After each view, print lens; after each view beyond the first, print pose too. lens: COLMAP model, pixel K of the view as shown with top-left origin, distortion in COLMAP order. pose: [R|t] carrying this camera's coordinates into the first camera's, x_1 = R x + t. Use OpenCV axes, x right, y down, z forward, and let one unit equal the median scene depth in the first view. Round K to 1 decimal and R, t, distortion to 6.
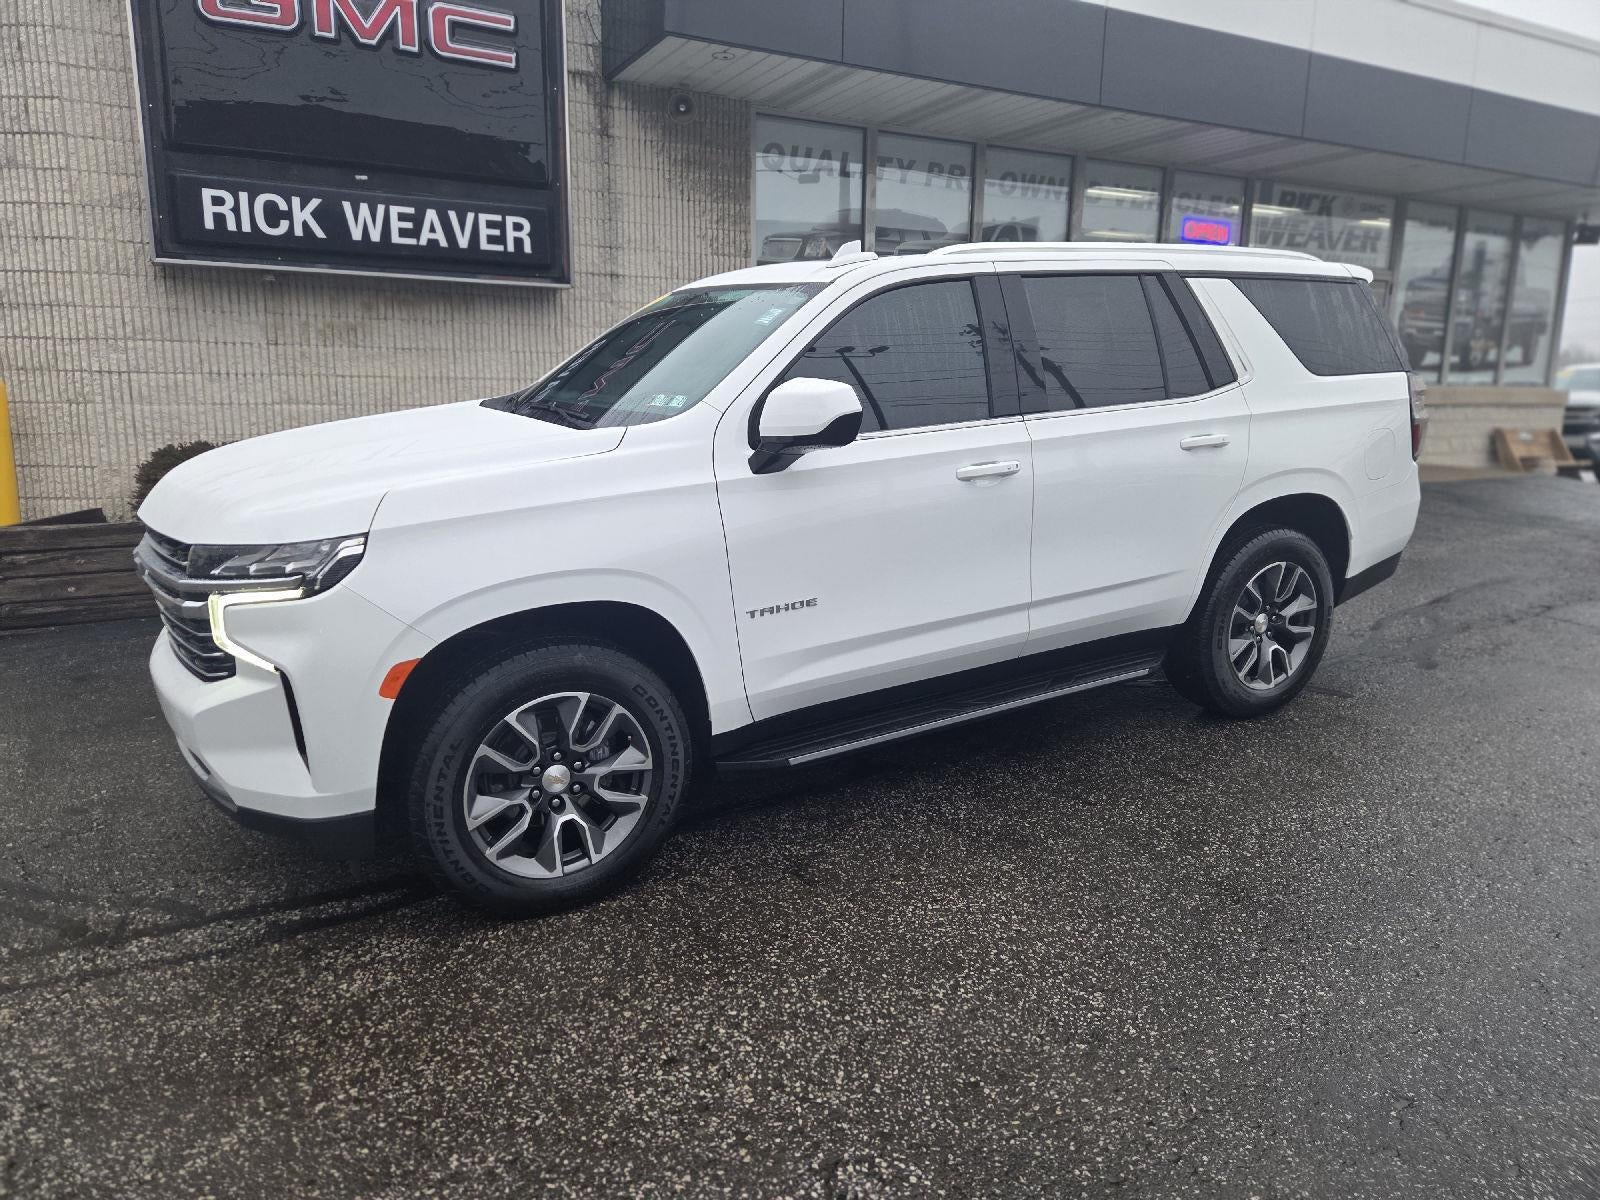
lens RADIAL K [[1078.1, 0, 793.8], [0, 1078.1, 593.7], [0, 0, 1]] dist [0.076160, -0.056710]
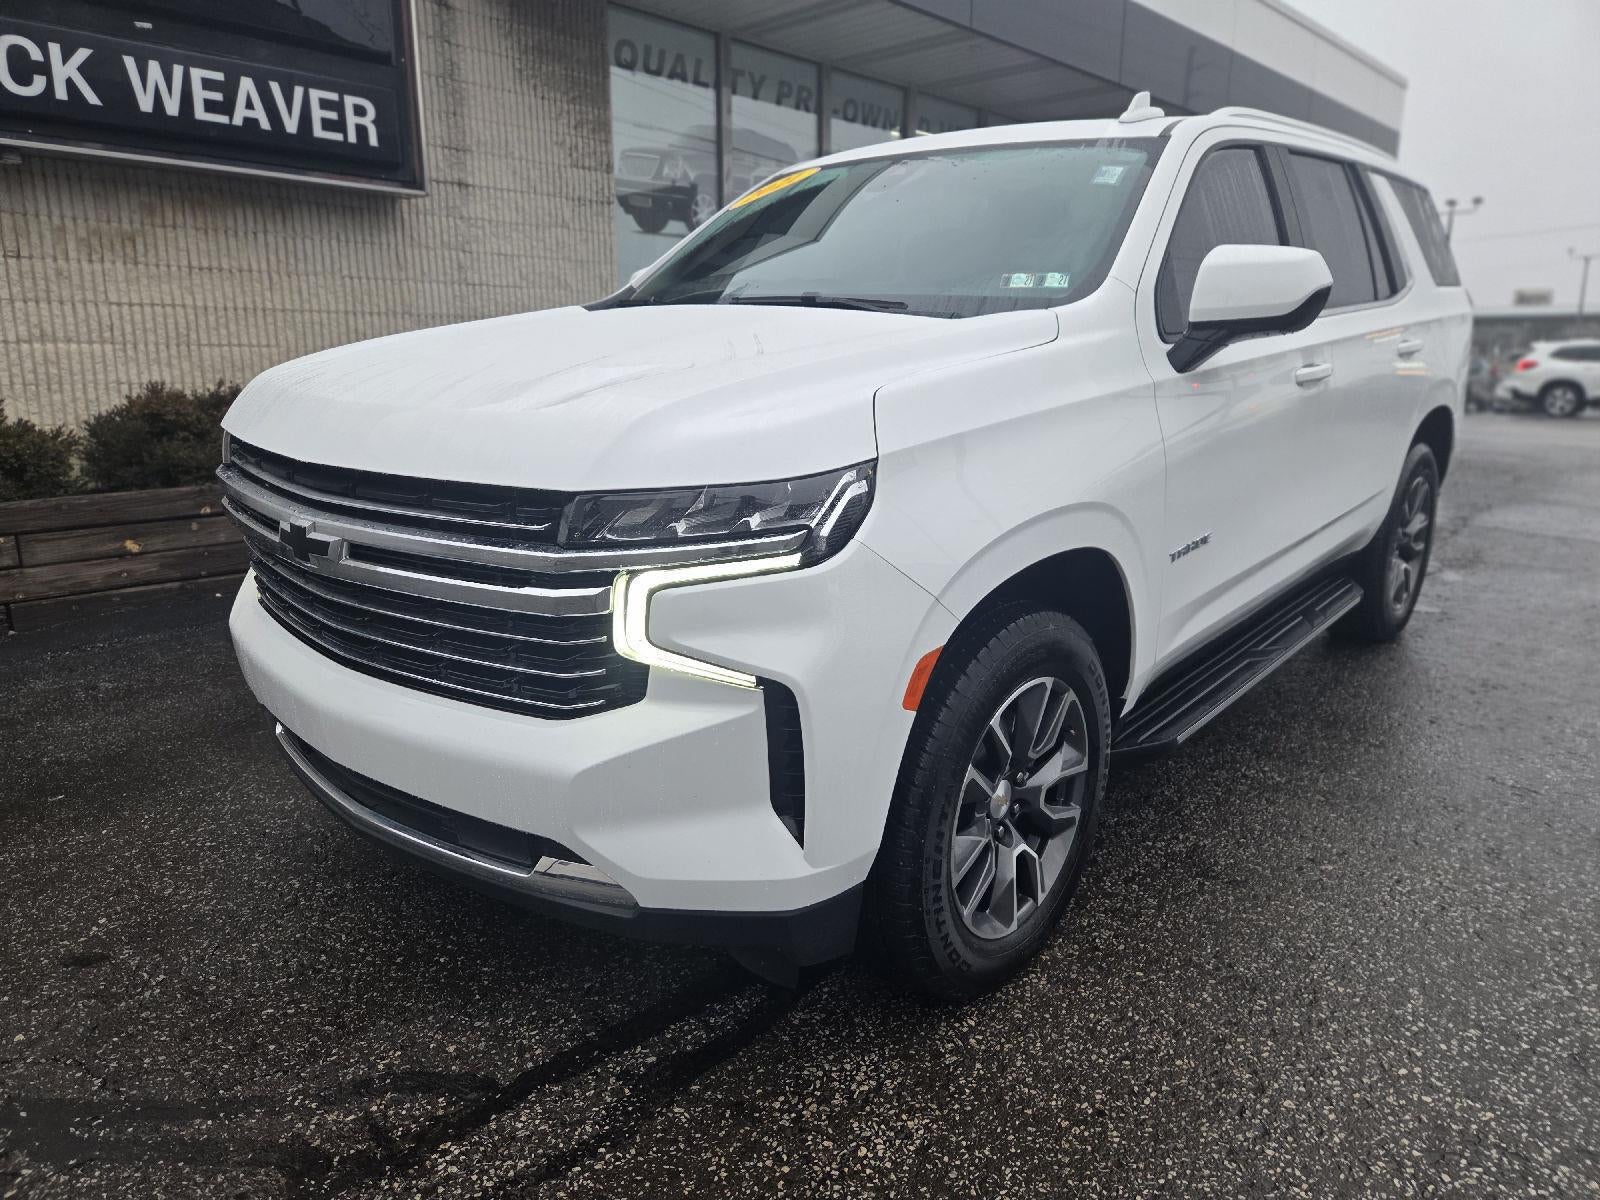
lens RADIAL K [[1078.1, 0, 809.5], [0, 1078.1, 607.6], [0, 0, 1]] dist [0.076160, -0.056710]
pose [[0.943443, -0.083997, 0.320718, -0.405282], [0.071374, 0.996148, 0.050934, -0.002366], [-0.323761, -0.025163, 0.945804, 0.257952]]
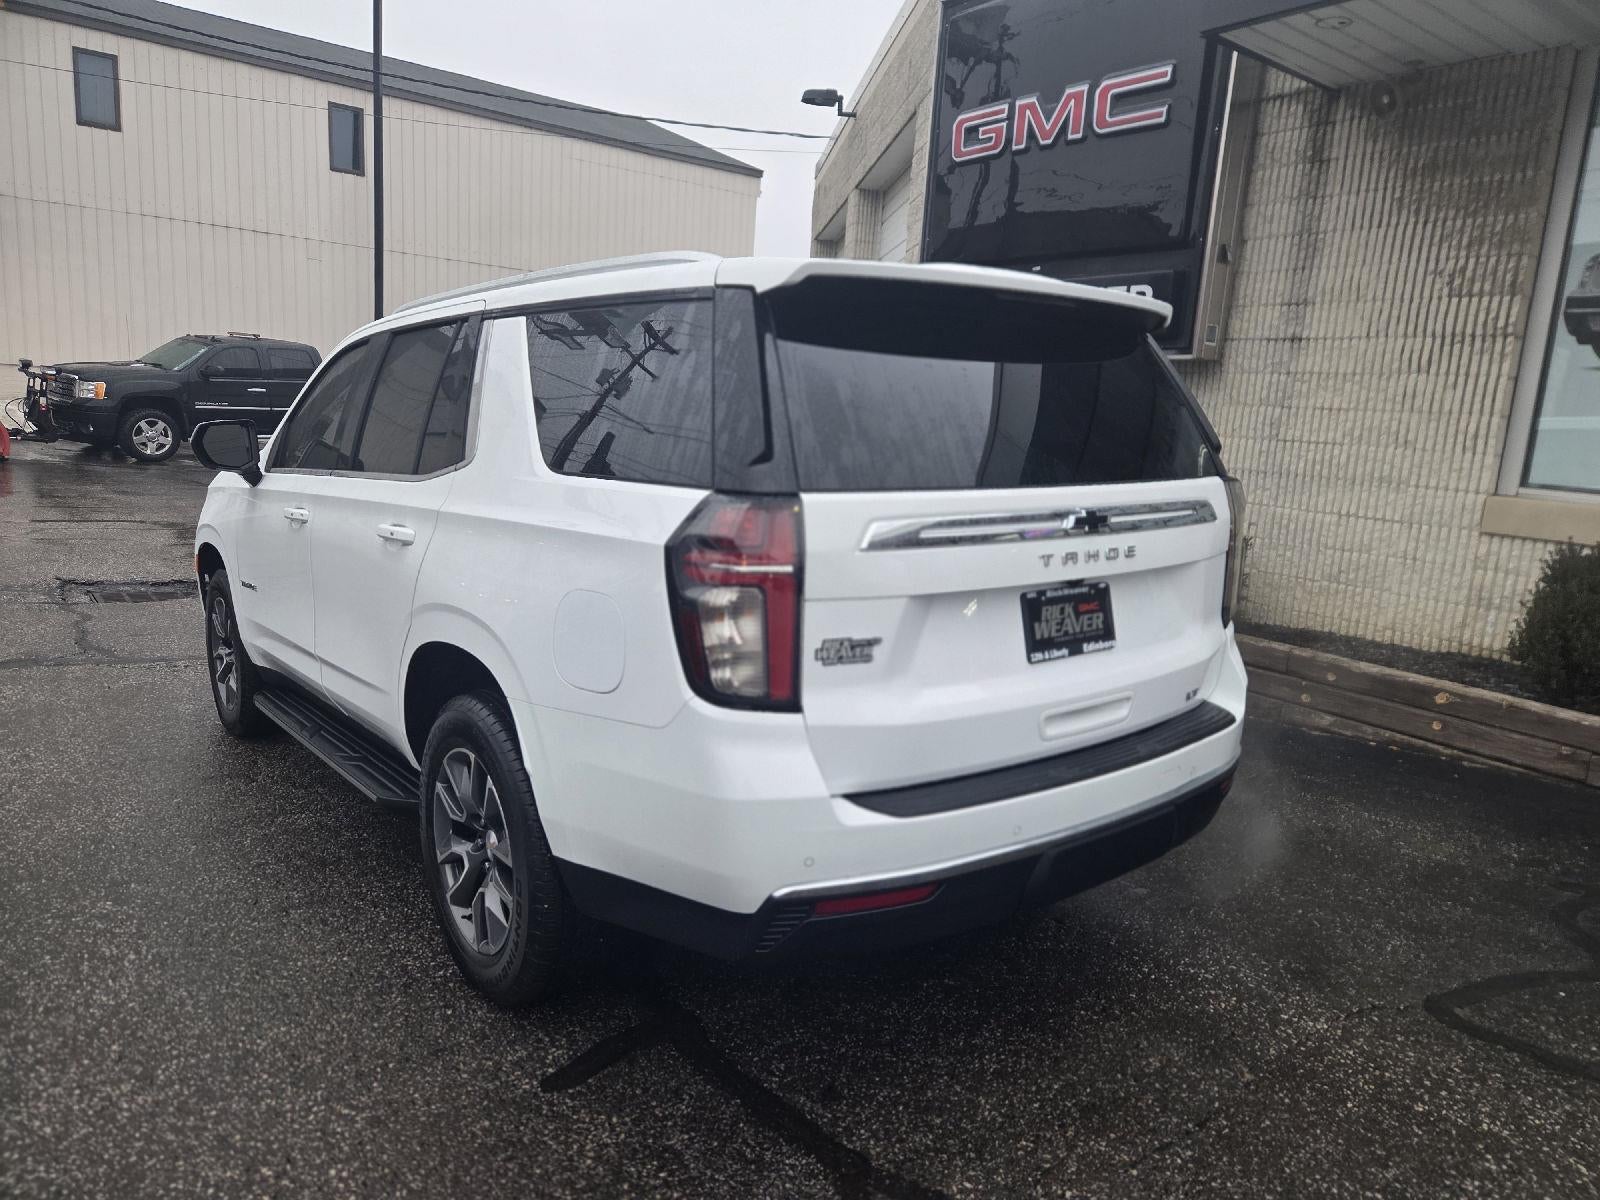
lens RADIAL K [[1078.1, 0, 799.3], [0, 1078.1, 609.5], [0, 0, 1]] dist [0.076160, -0.056710]
pose [[0.141273, 0.183243, -0.972864, 1.112214], [-0.250956, 0.957249, 0.143860, -0.256391], [0.957634, 0.223823, 0.181220, 1.089595]]
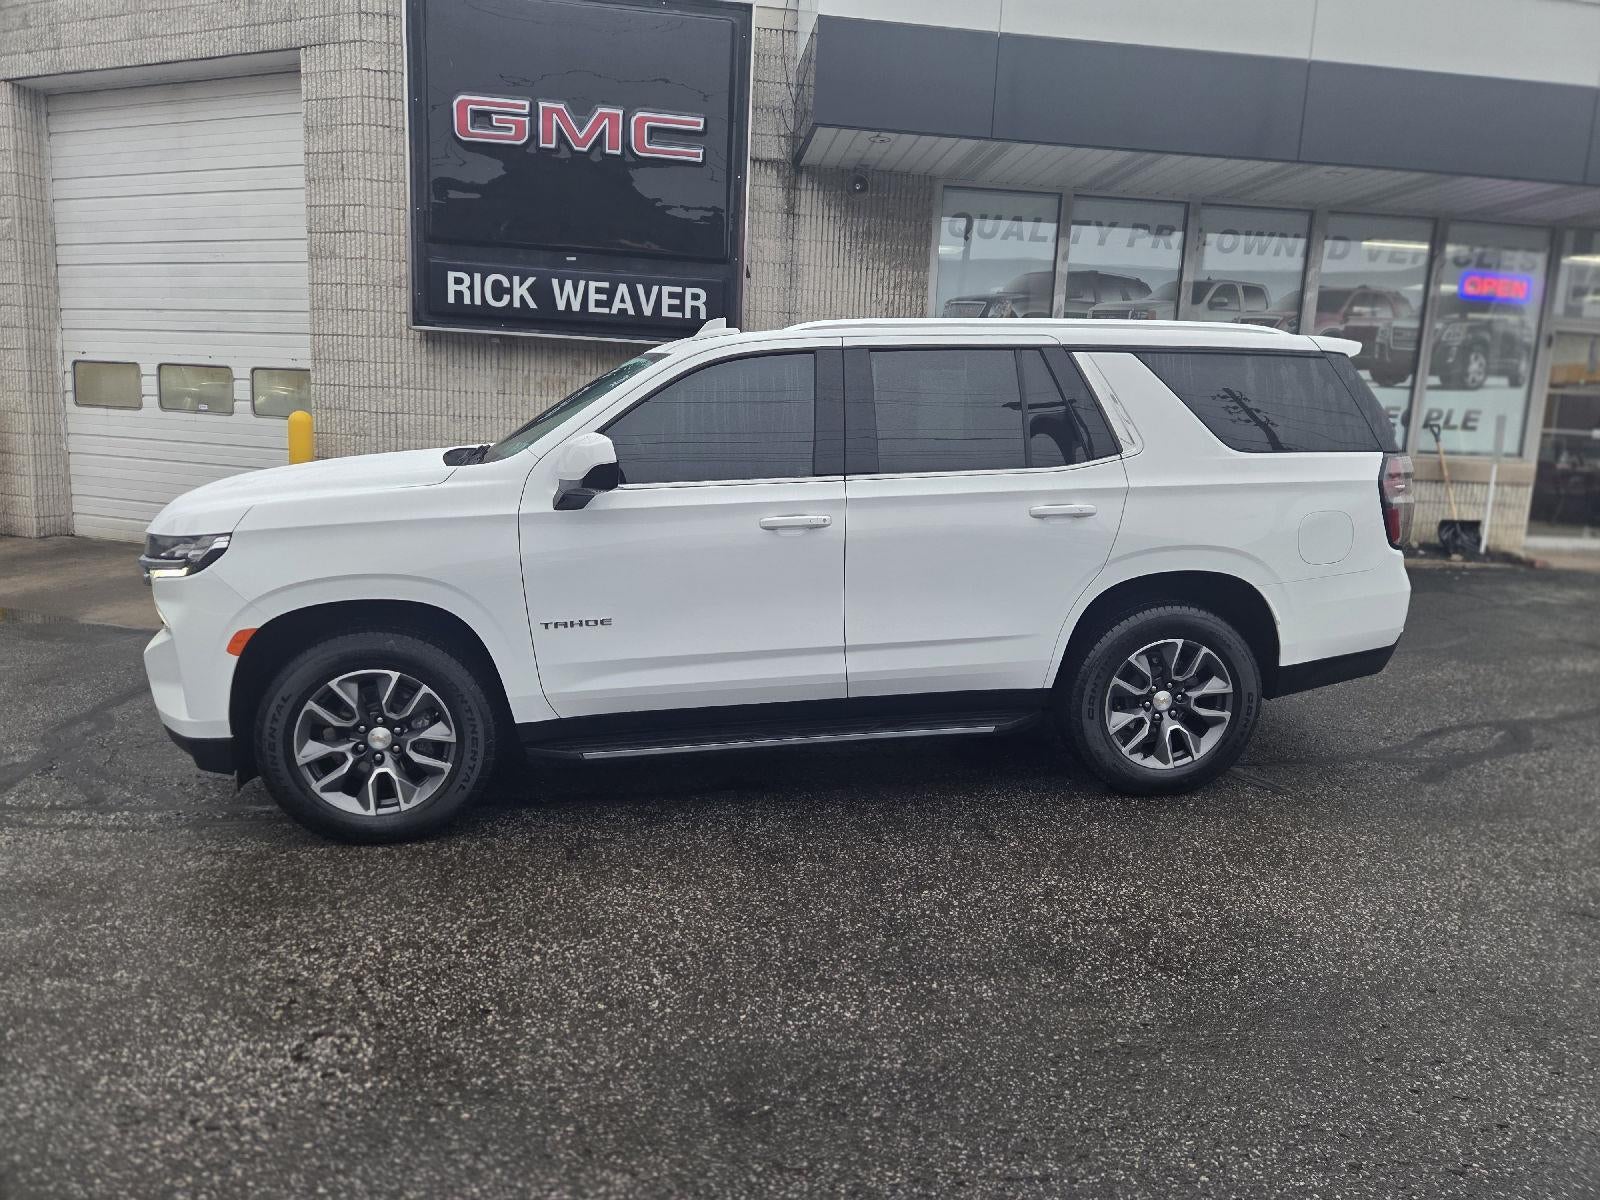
lens RADIAL K [[1078.1, 0, 806.2], [0, 1078.1, 596.9], [0, 0, 1]] dist [0.076160, -0.056710]
pose [[0.934829, 0.087190, -0.344228, 0.485499], [-0.101614, 0.994533, -0.024047, -0.010122], [0.340249, 0.057458, 0.938578, -0.028276]]
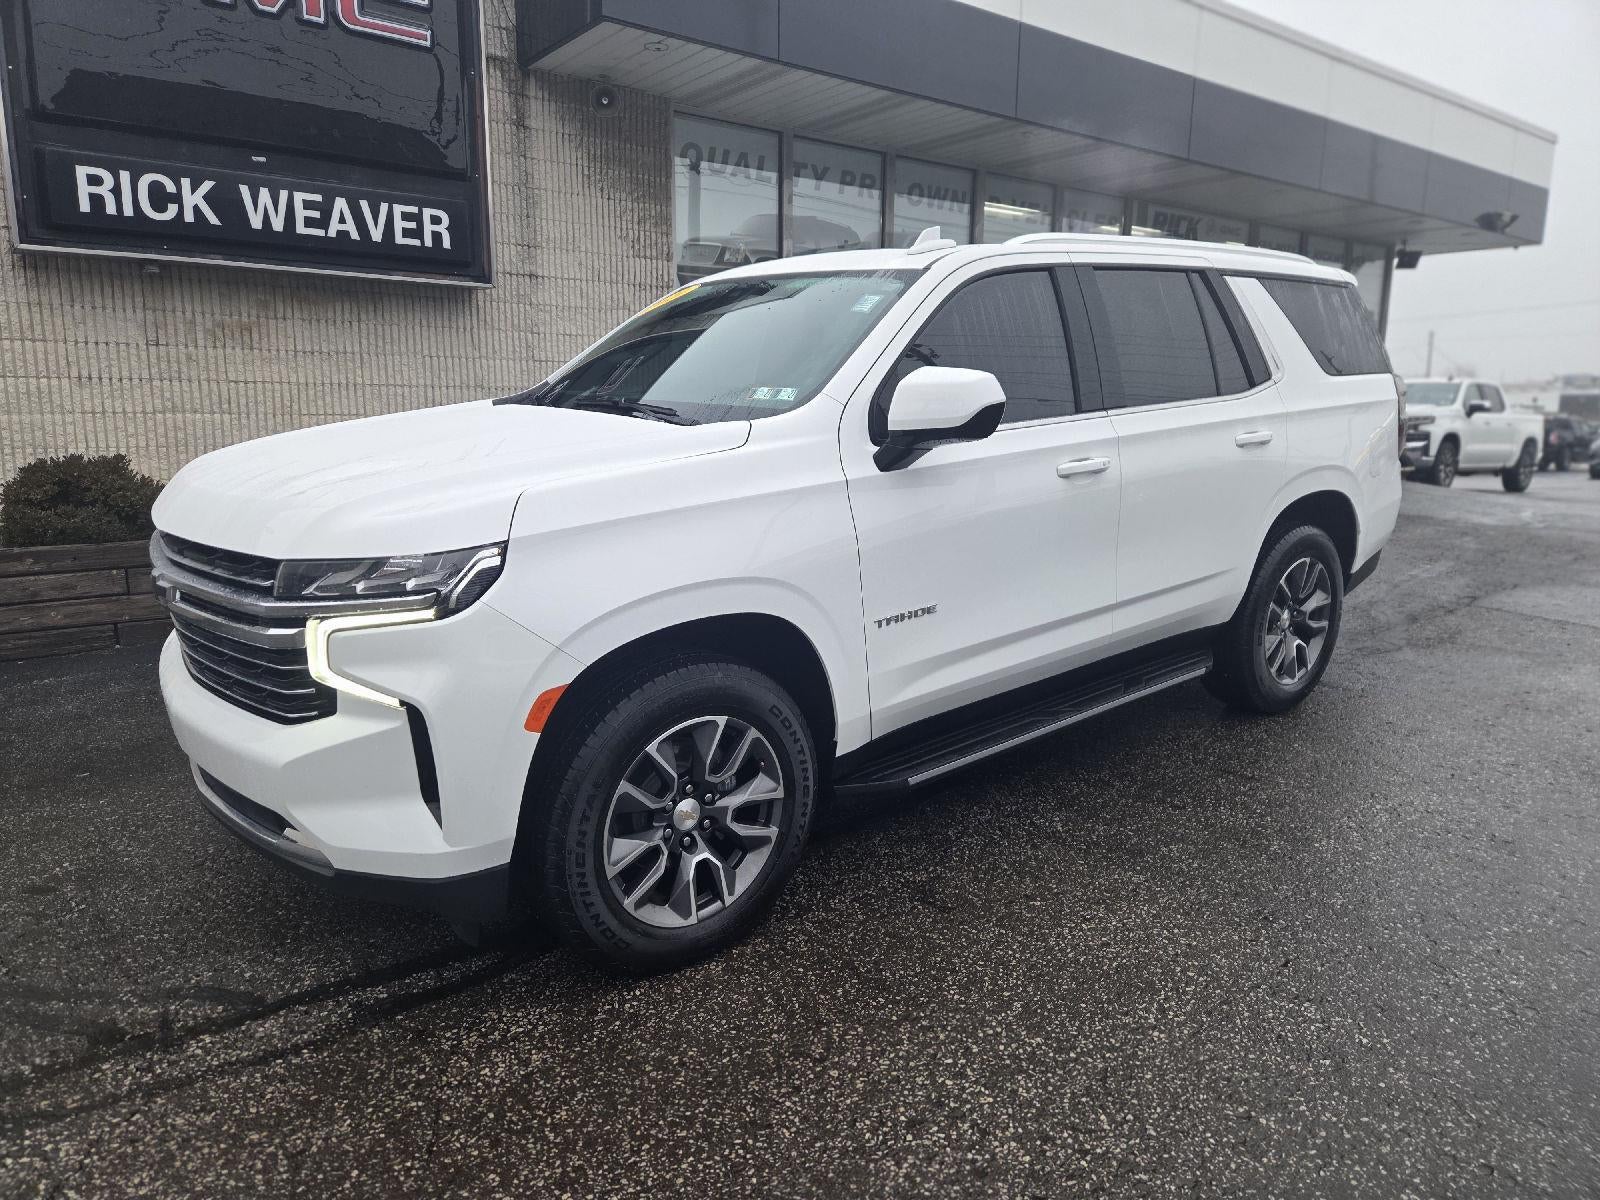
lens RADIAL K [[1078.1, 0, 798.6], [0, 1078.1, 607.0], [0, 0, 1]] dist [0.076160, -0.056710]
pose [[0.986483, -0.031796, 0.160750, -0.191891], [0.032595, 0.999466, -0.002331, 0.003566], [-0.160590, 0.007540, 0.986992, 0.074365]]
